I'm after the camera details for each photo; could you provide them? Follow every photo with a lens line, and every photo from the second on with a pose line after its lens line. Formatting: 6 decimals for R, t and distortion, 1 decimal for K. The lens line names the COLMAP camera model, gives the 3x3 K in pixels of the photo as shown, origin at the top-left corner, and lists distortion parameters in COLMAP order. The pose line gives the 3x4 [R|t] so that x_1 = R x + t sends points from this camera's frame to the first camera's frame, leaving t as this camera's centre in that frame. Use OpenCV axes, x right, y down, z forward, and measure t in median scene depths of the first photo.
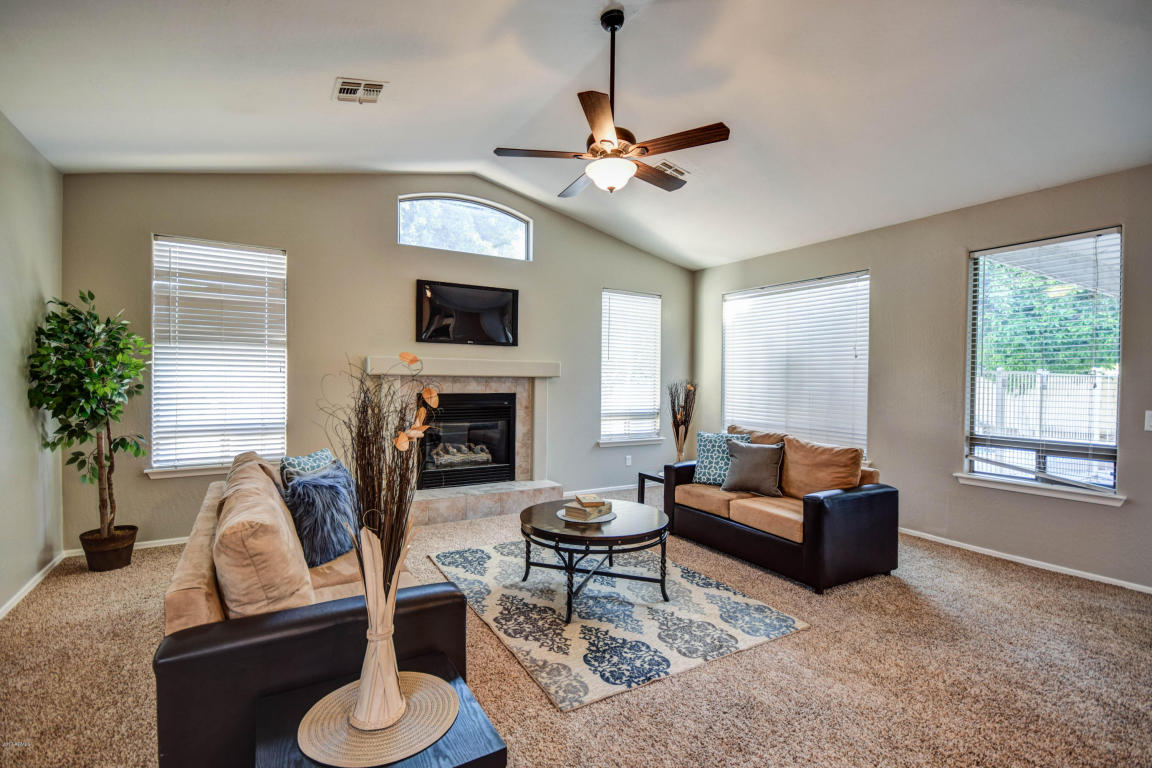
lens RADIAL K [[525.2, 0, 574.0], [0, 525.2, 385.8], [0, 0, 1]] dist [-0.004371, -0.000680]
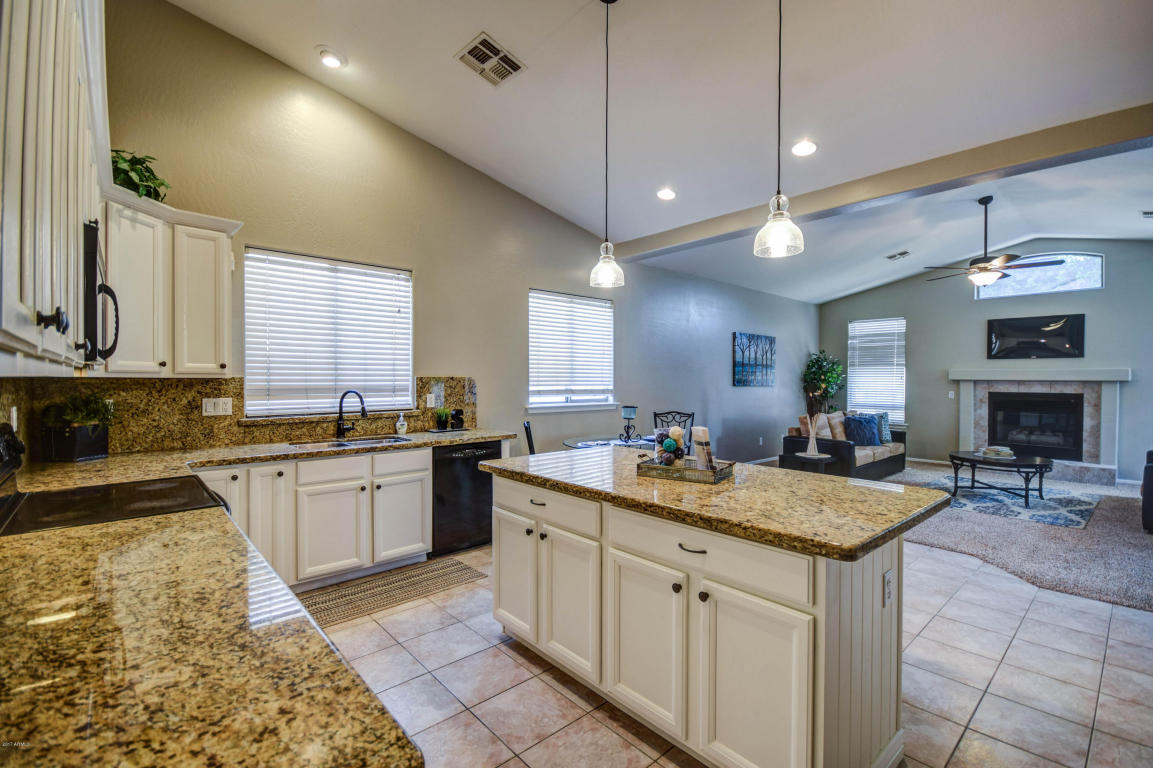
lens RADIAL K [[508.3, 0, 576.5], [0, 508.3, 384.0], [0, 0, 1]] dist [0.019074, -0.017342]
pose [[0.190535, 0.002808, -0.981676, 1.094011], [-0.013703, 0.999906, 0.000200, 0.008205], [0.981585, 0.013414, 0.190556, -0.570516]]
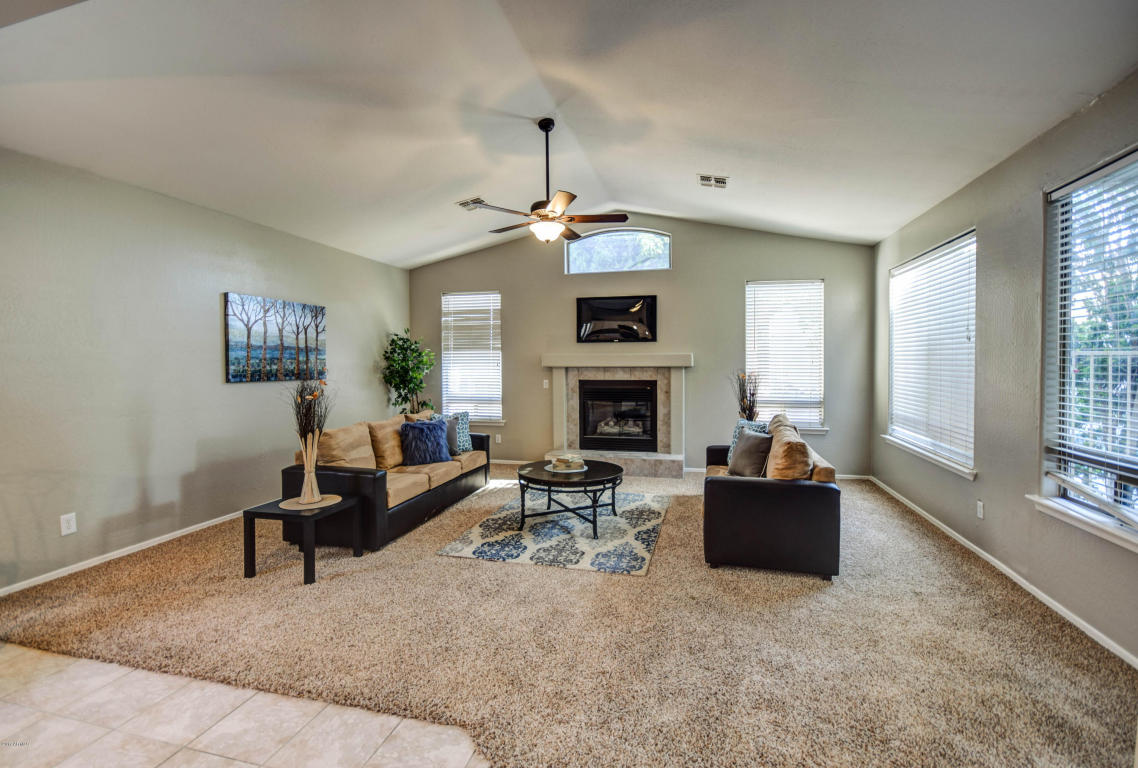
lens RADIAL K [[520.4, 0, 575.6], [0, 520.4, 371.6], [0, 0, 1]] dist [-0.000363, -0.000116]
pose [[0.711000, -0.001492, -0.703191, 0.747664], [0.005589, 0.999978, 0.003529, -0.014187], [0.703170, -0.006440, 0.710993, 0.018172]]
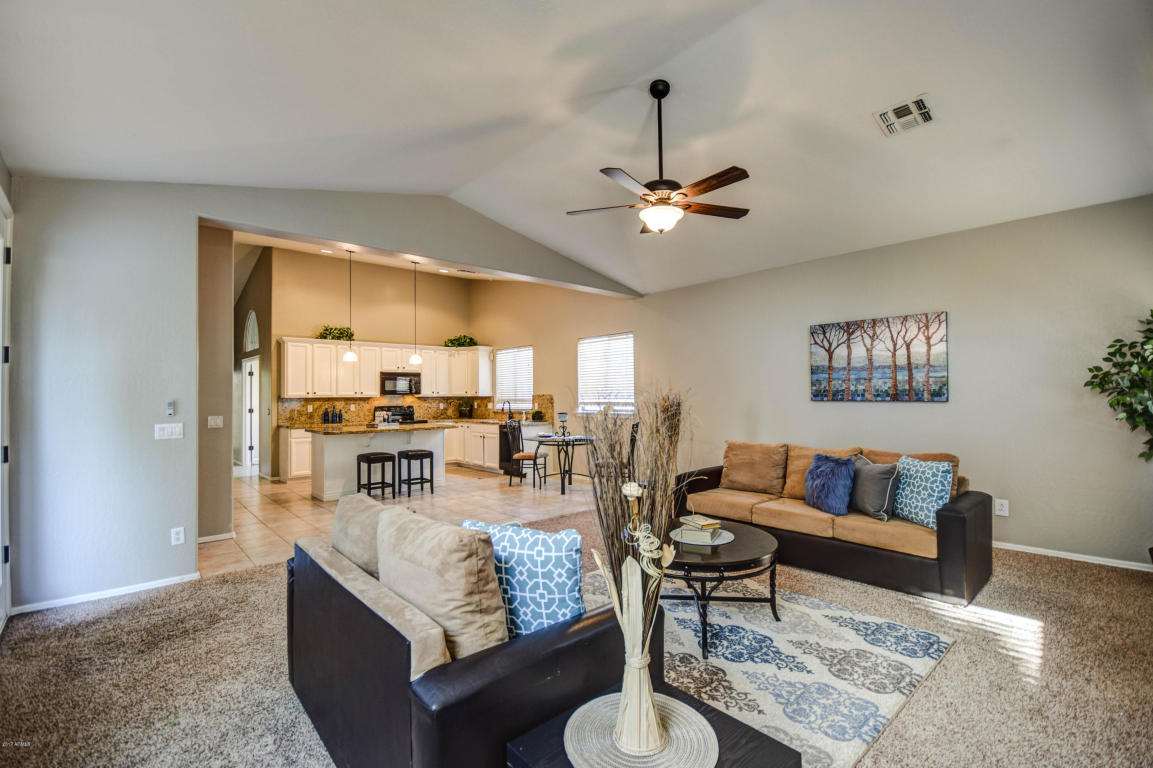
lens RADIAL K [[518.7, 0, 576.5], [0, 518.7, 384.0], [0, 0, 1]] dist [-0.001821, -0.000247]
pose [[-0.982501, -0.006185, -0.186155, 0.308970], [-0.003118, 0.999855, -0.016764, -0.009878], [0.186232, -0.015890, -0.982377, 1.372812]]
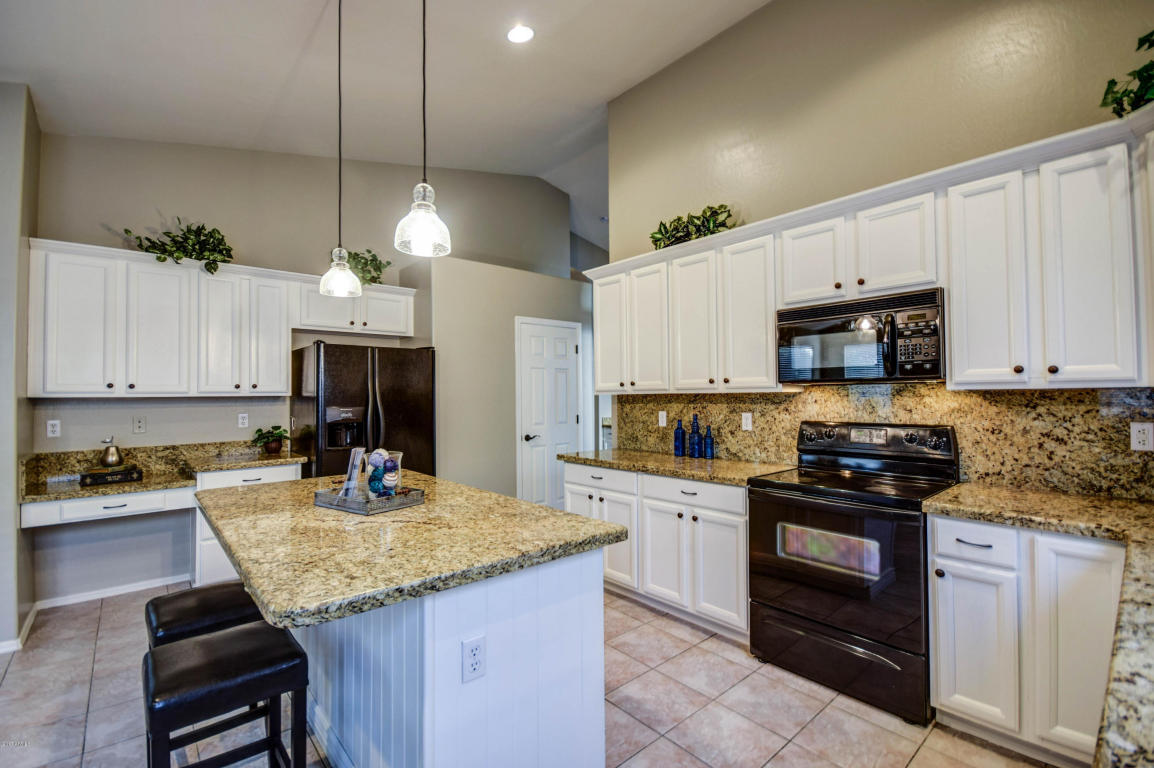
lens RADIAL K [[508.8, 0, 577.0], [0, 508.8, 384.0], [0, 0, 1]] dist [0.019074, -0.017342]
pose [[-0.174821, 0.013715, 0.984505, 0.116311], [0.019328, 0.999758, -0.010495, 0.000956], [-0.984411, 0.017194, -0.175044, -0.466120]]
